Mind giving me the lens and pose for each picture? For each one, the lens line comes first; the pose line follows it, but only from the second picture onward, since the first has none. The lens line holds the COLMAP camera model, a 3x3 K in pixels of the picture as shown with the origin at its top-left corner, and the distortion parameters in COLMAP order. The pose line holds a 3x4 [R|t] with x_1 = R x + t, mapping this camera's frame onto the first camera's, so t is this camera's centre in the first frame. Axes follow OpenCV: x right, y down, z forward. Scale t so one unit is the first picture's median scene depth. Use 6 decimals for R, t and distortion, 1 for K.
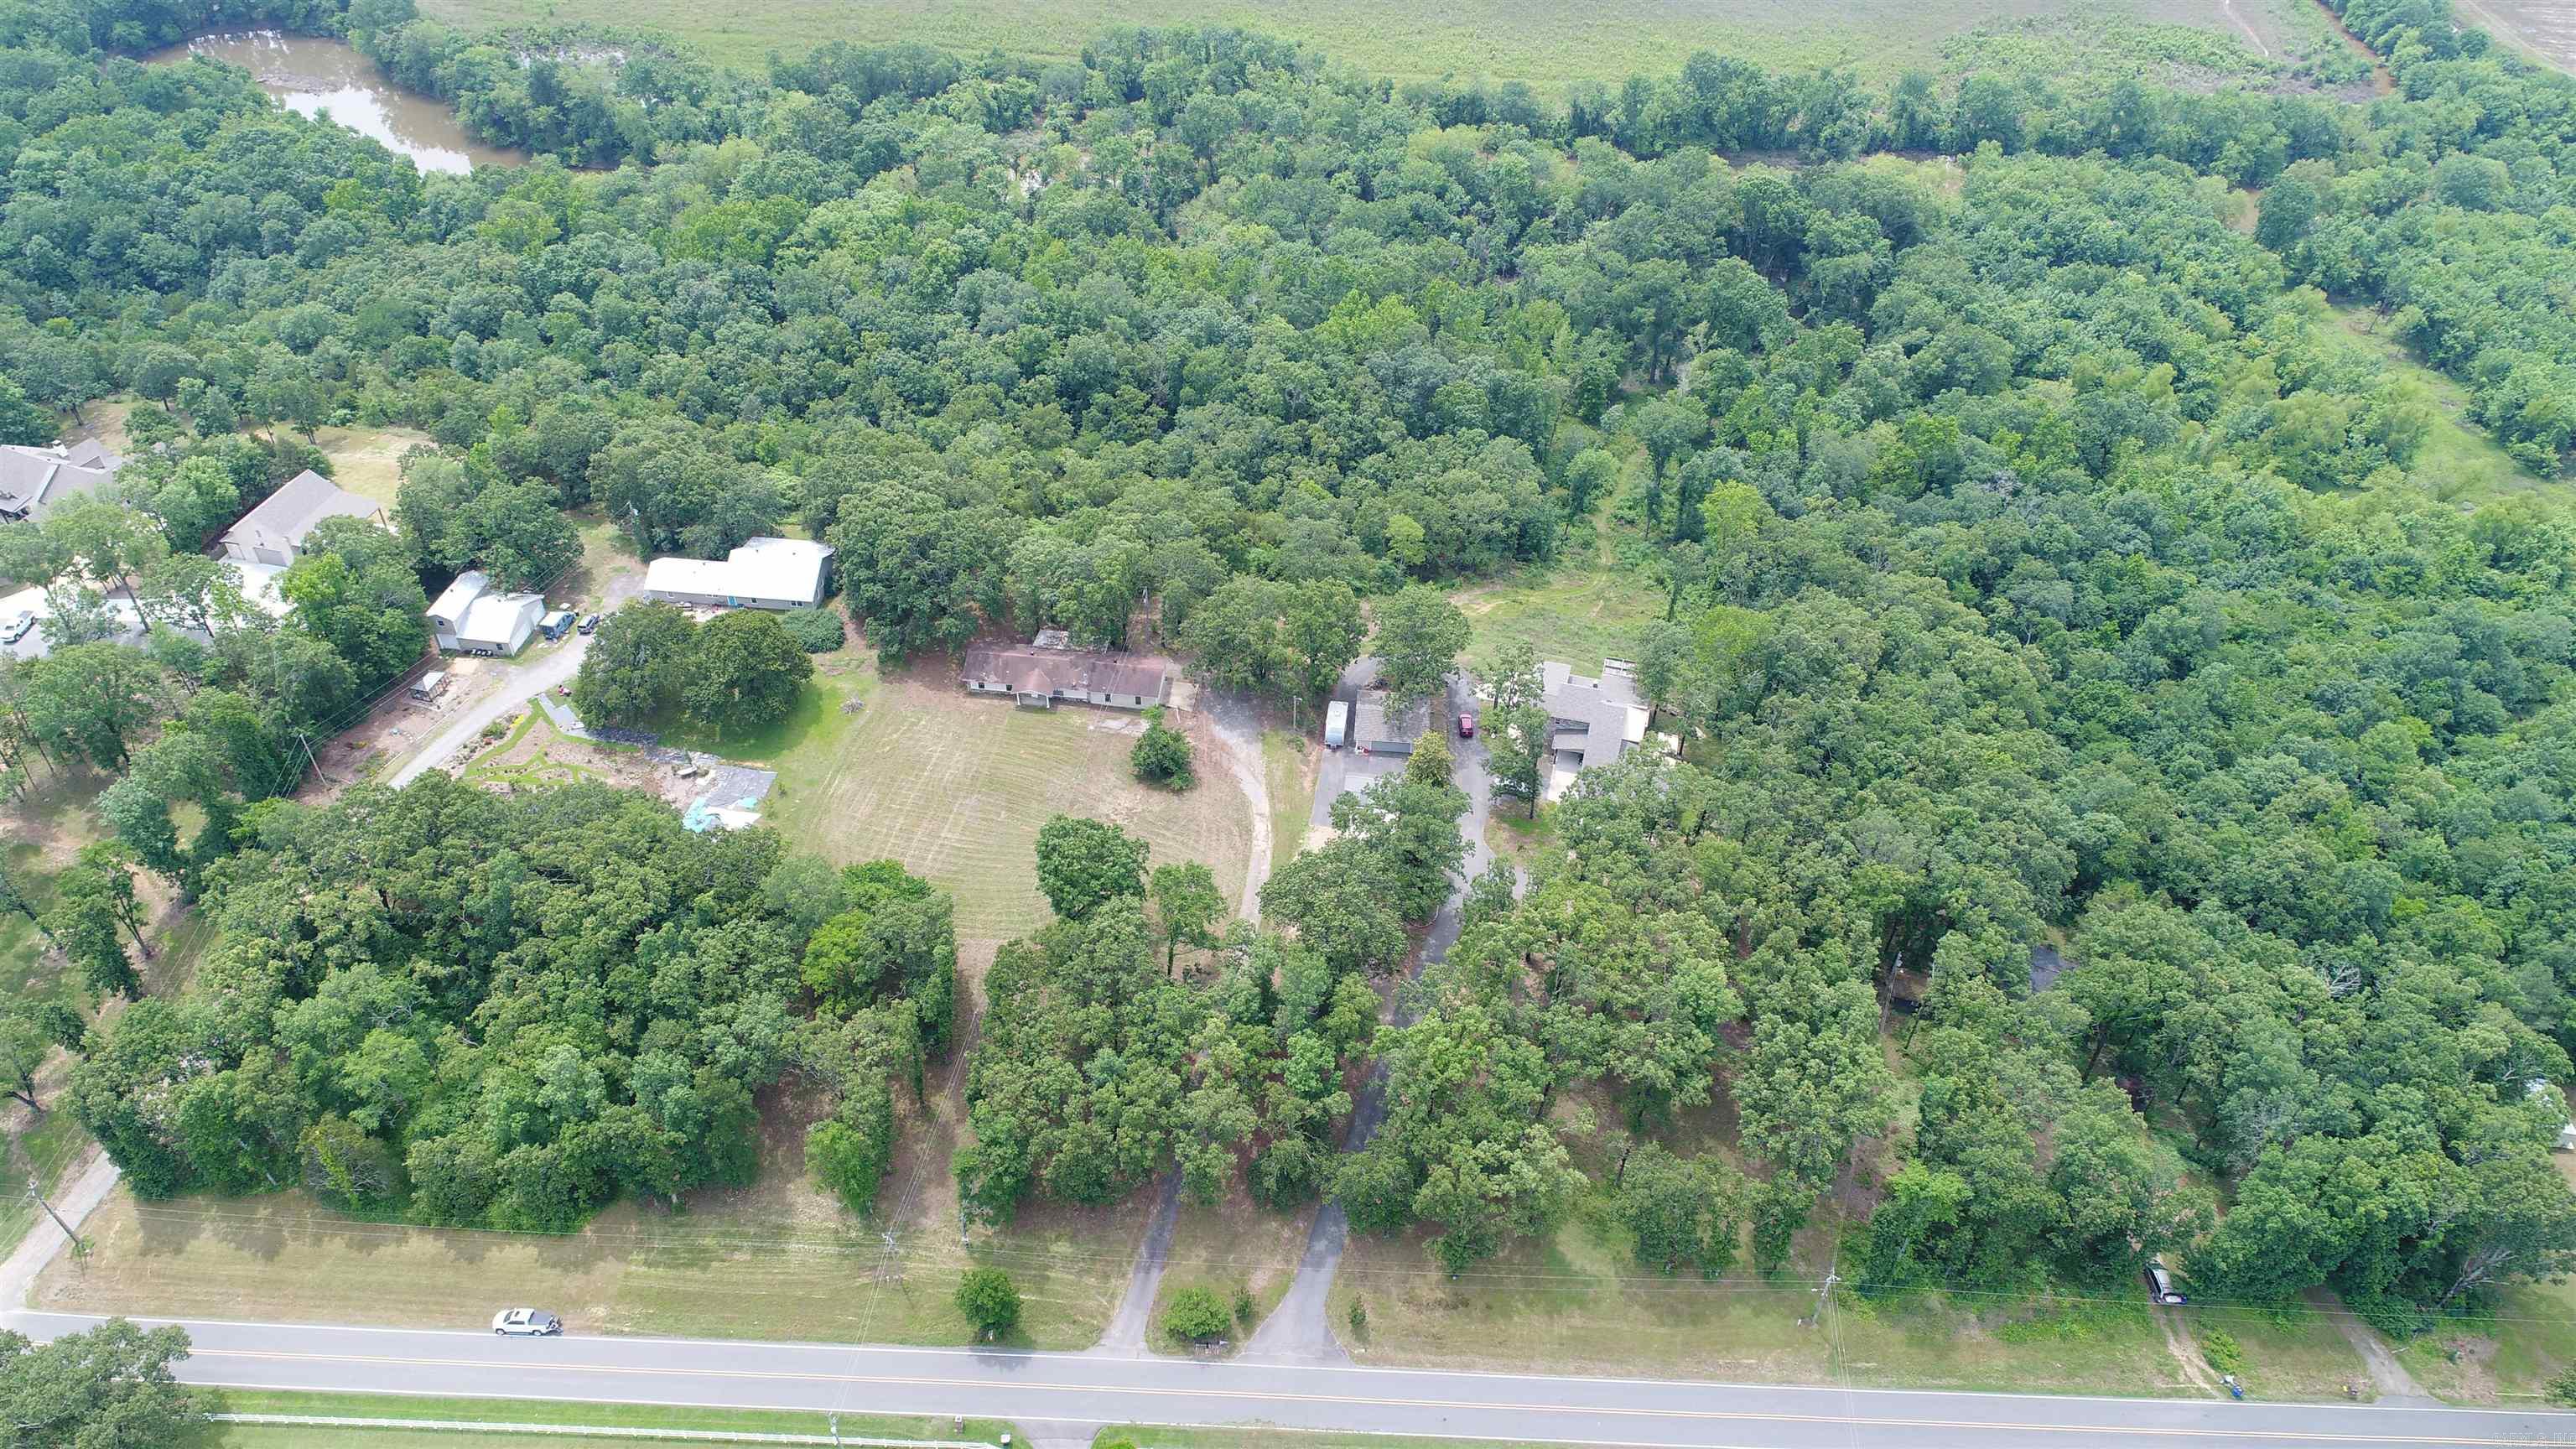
lens RADIAL K [[1736.0, 0, 1287.8], [0, 1736.0, 730.0], [0, 0, 1]] dist [-0.004837, 0.002882]
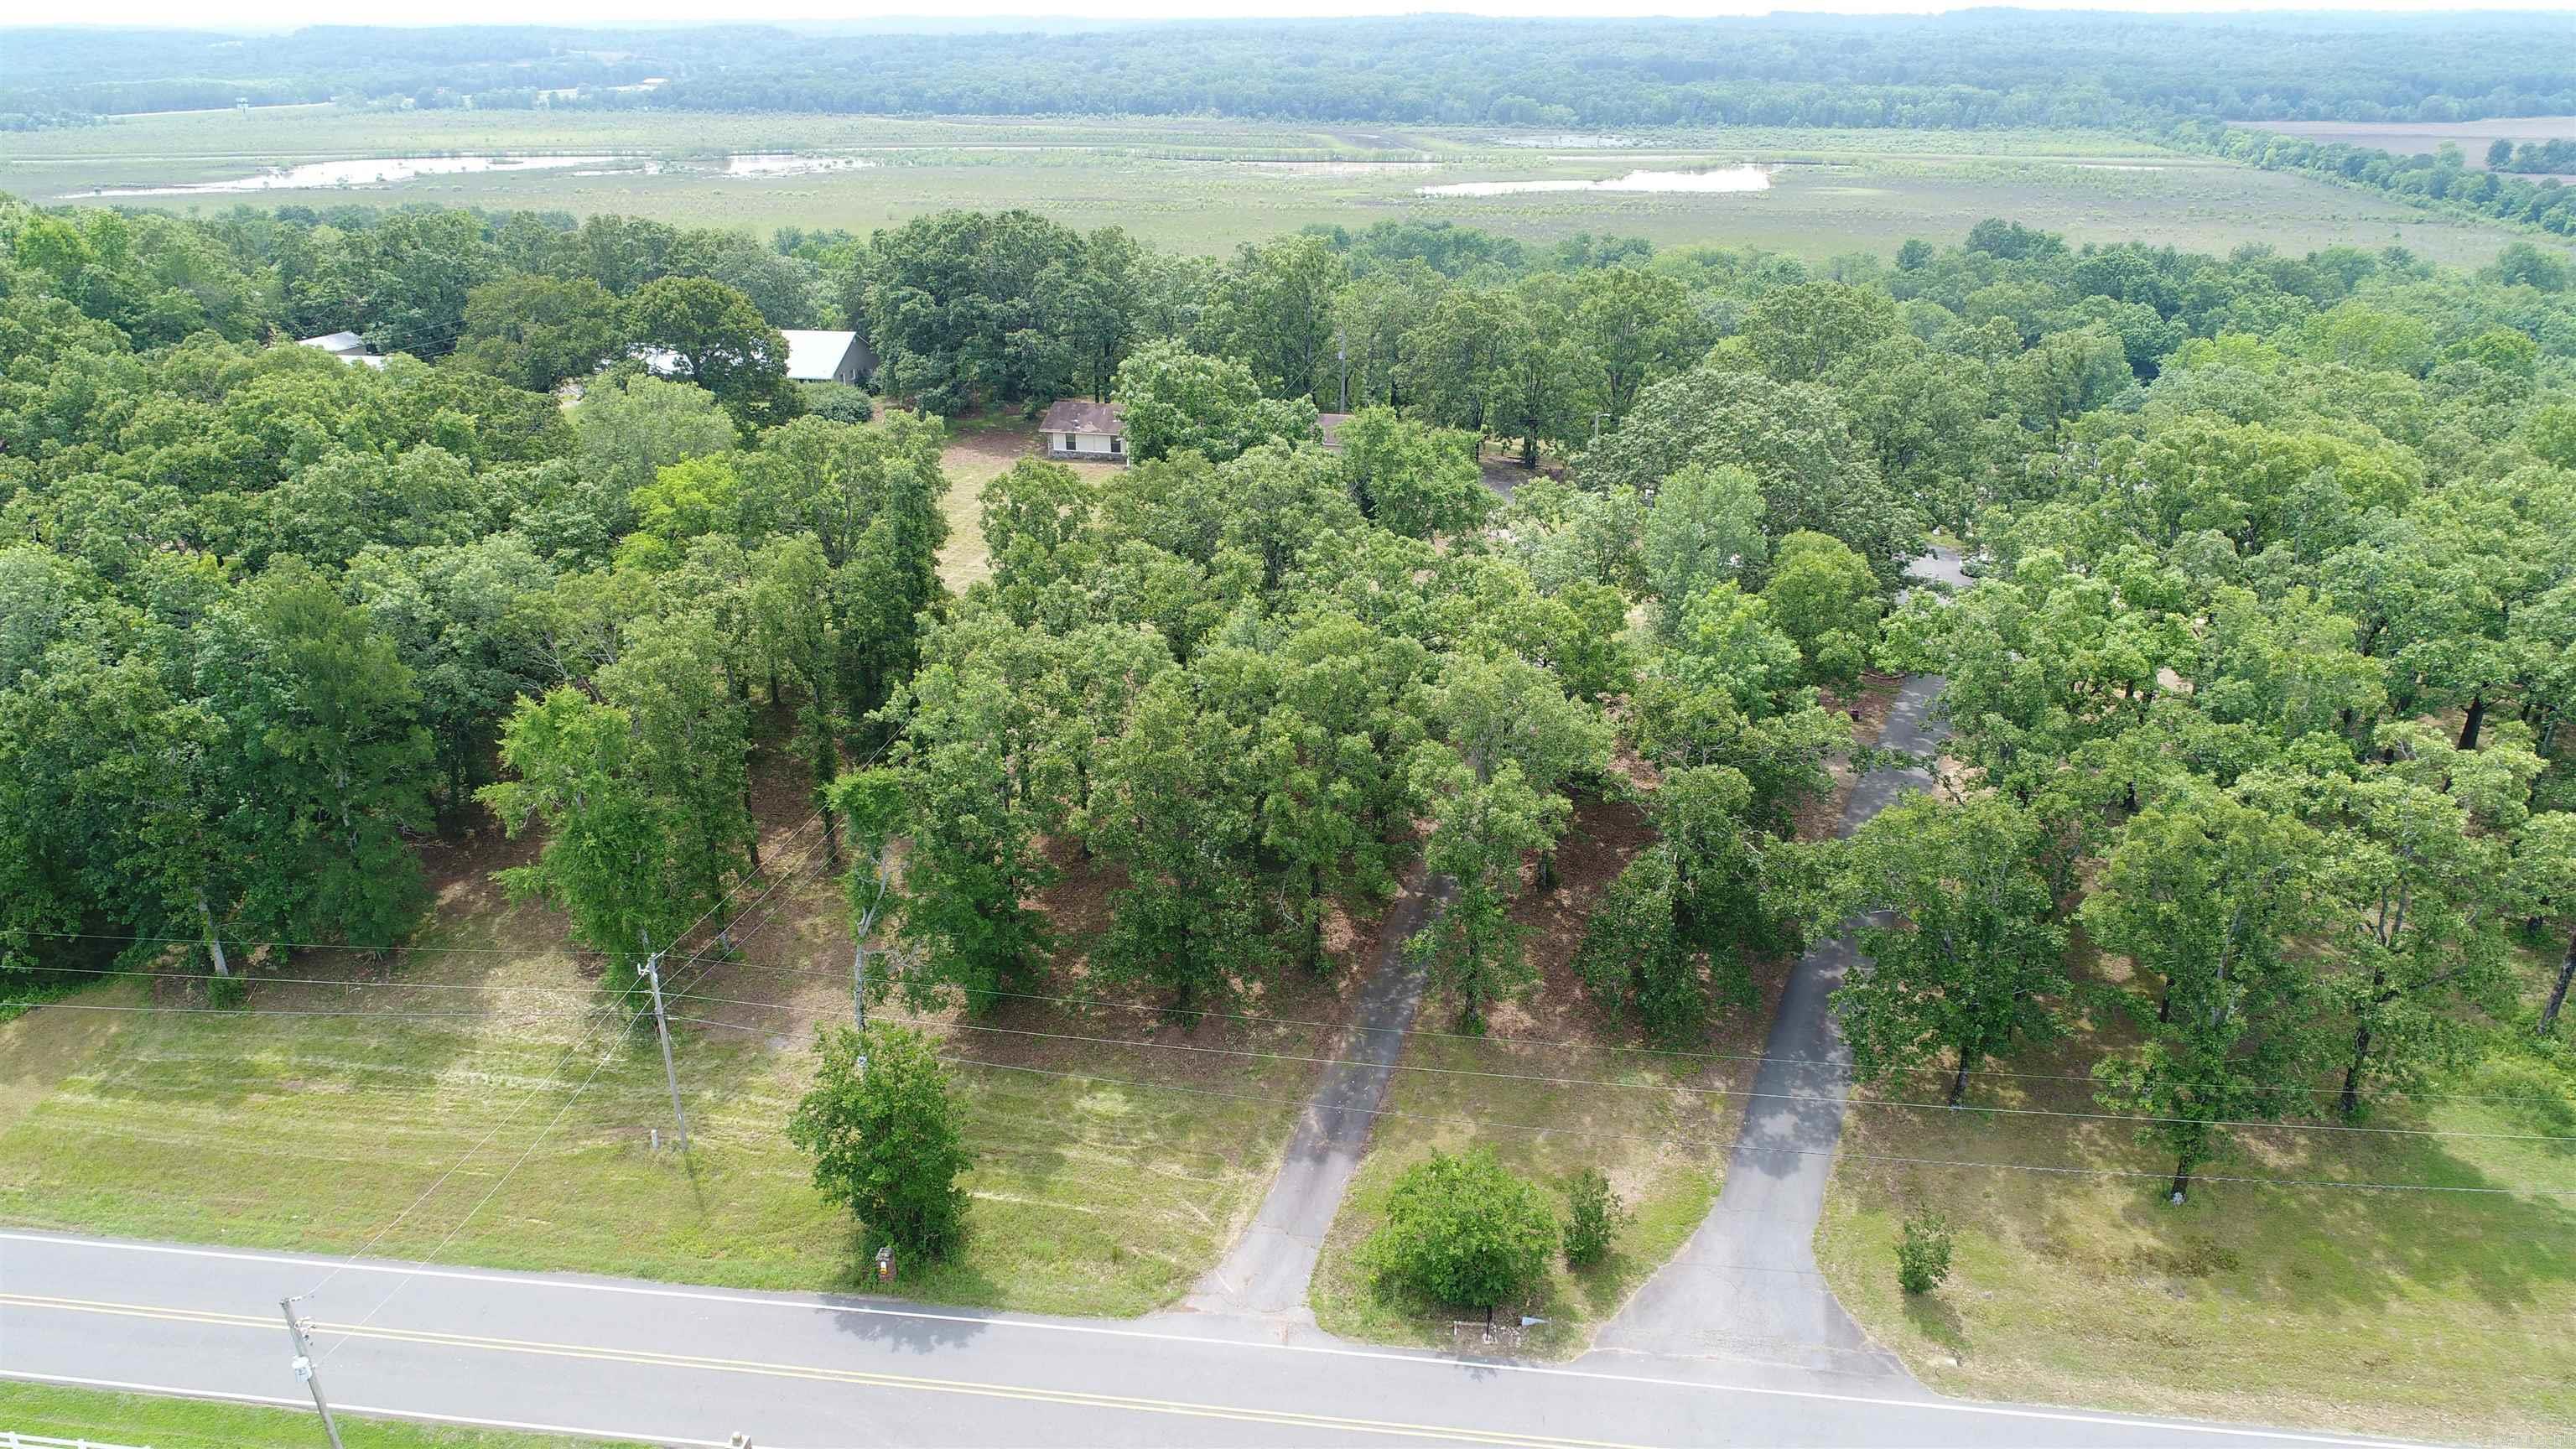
lens RADIAL K [[1736.0, 0, 1280.3], [0, 1736.0, 724.4], [0, 0, 1]] dist [-0.004837, 0.002882]
pose [[0.994666, 0.014147, -0.102173, -0.039396], [-0.045988, 0.947473, -0.316512, 0.258734], [0.092329, 0.319522, 0.943070, 0.462200]]
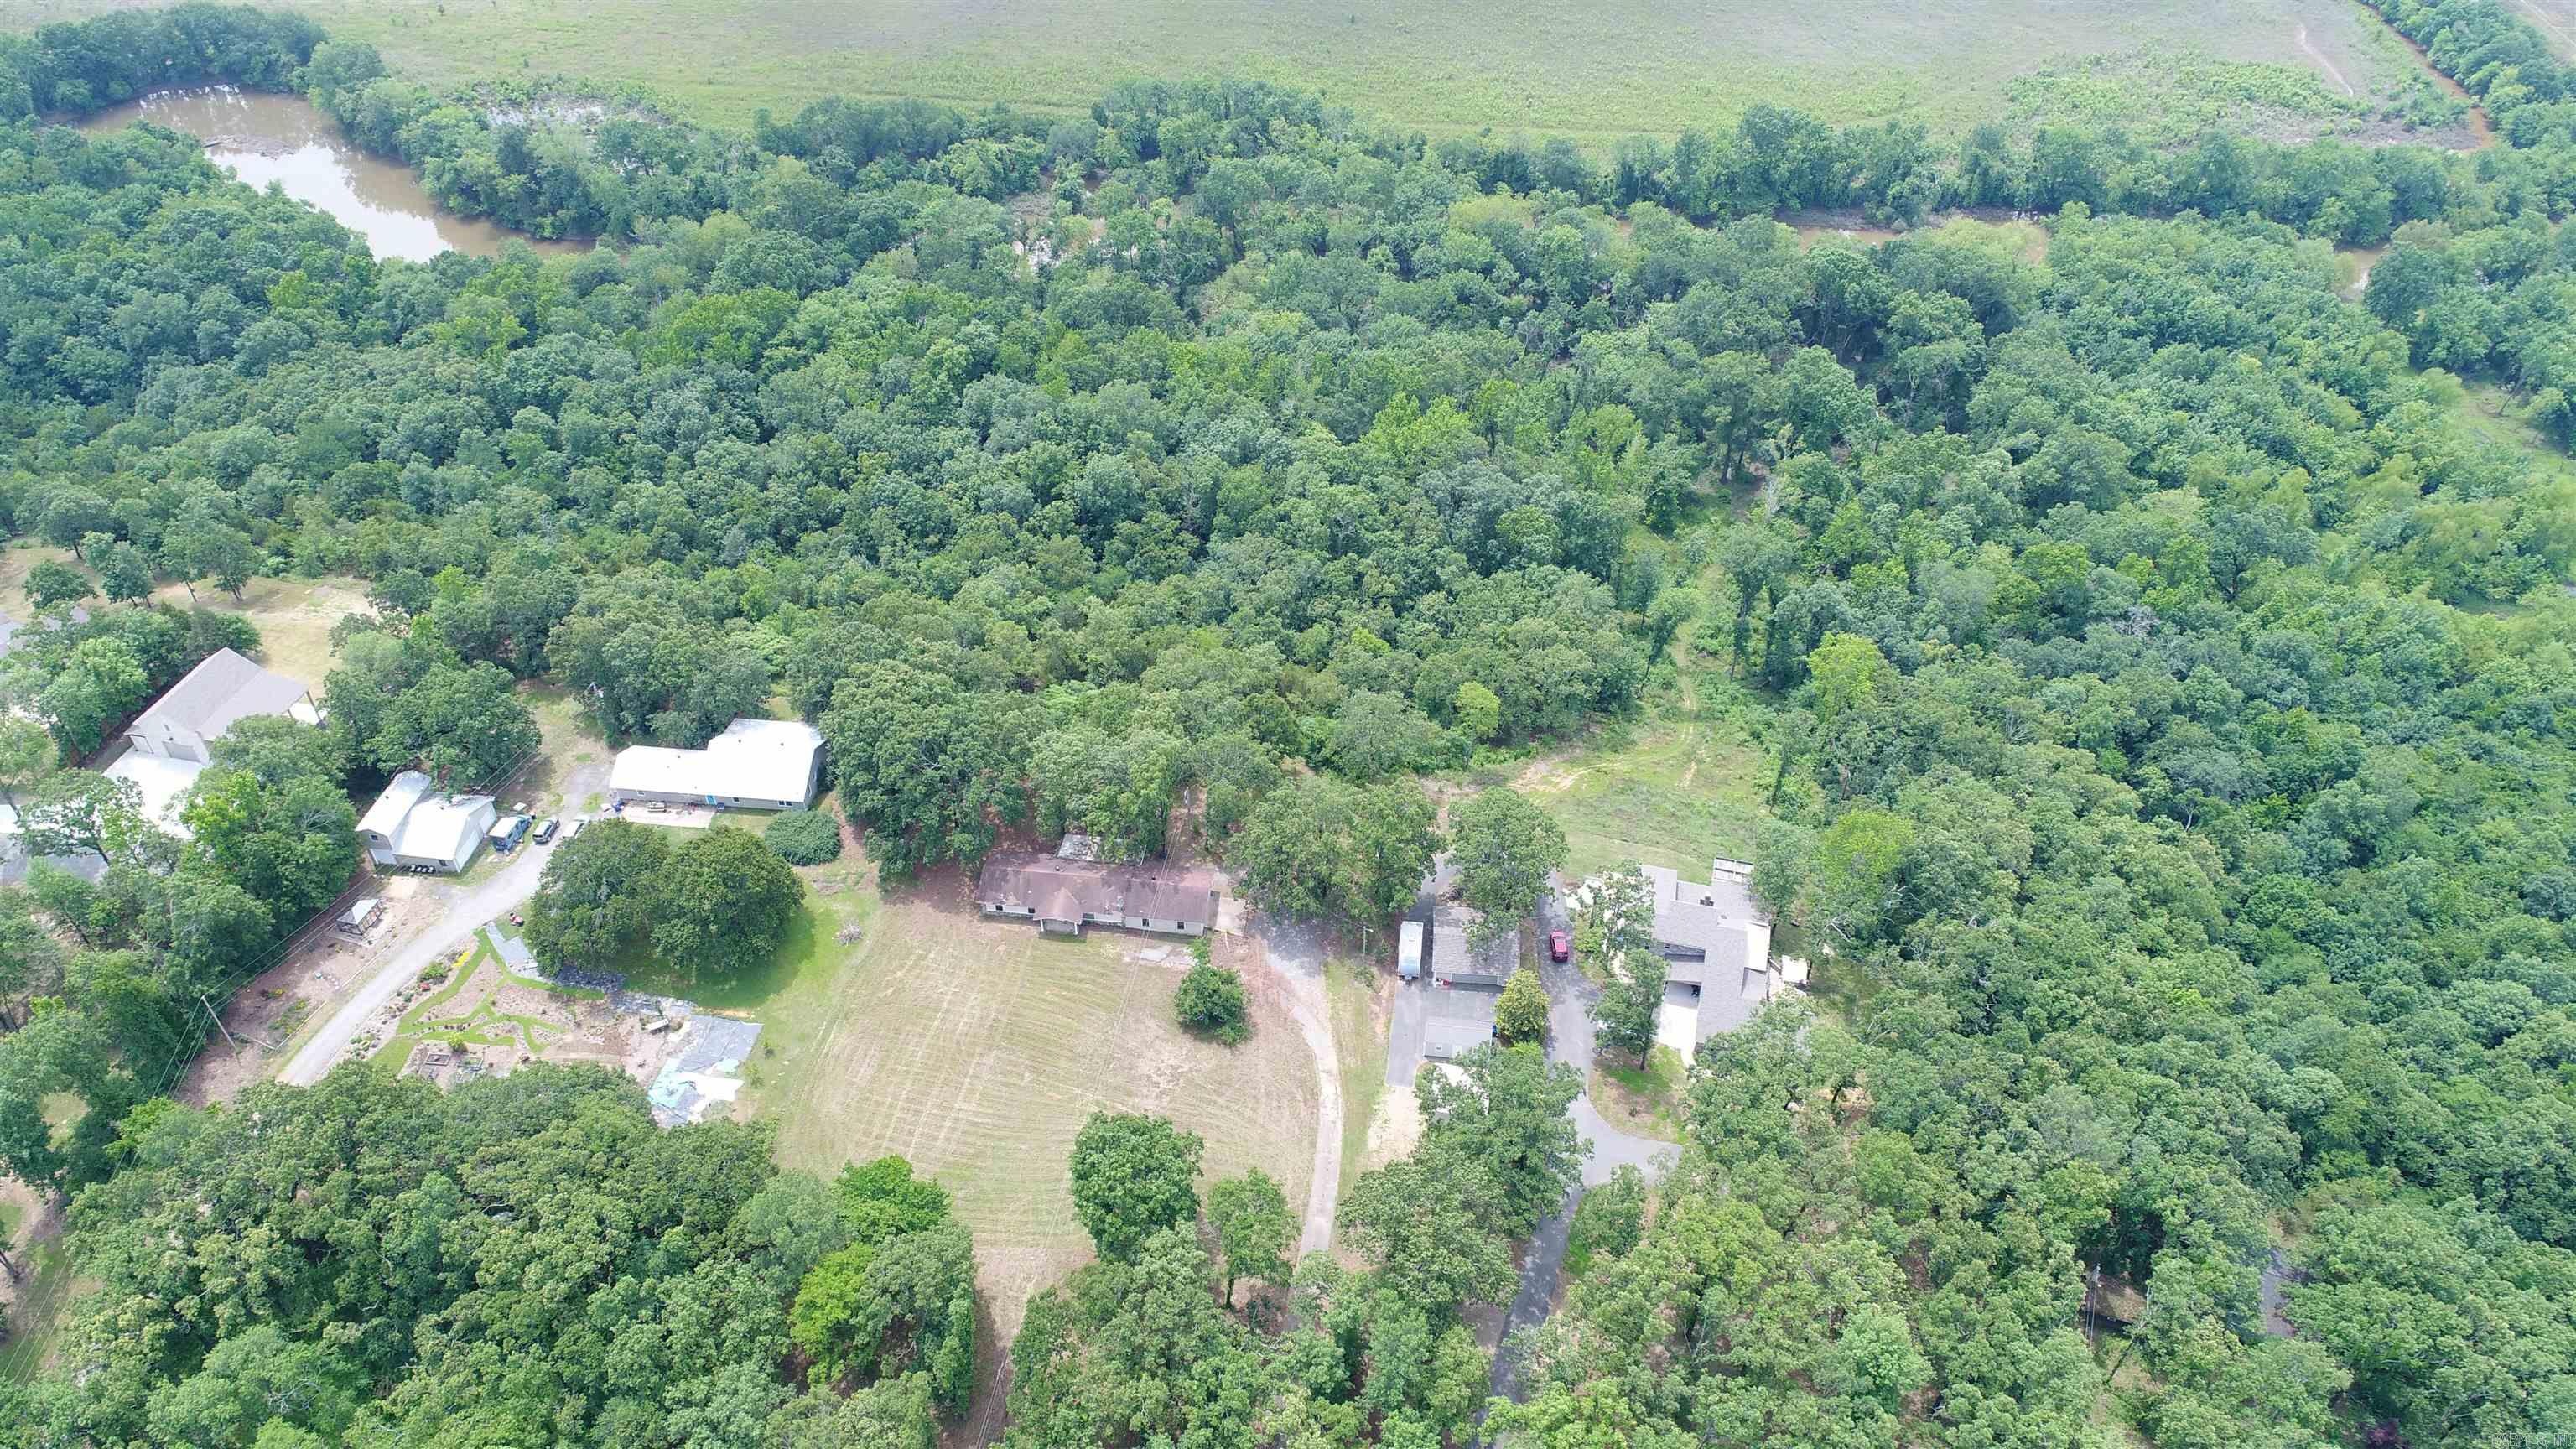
lens RADIAL K [[1736.0, 0, 1288.9], [0, 1736.0, 732.0], [0, 0, 1]] dist [-0.004837, 0.002882]
pose [[0.999970, -0.007693, -0.000473, -0.031141], [0.007694, 0.999969, 0.001603, -0.113632], [0.000460, -0.001607, 0.999999, 0.135928]]
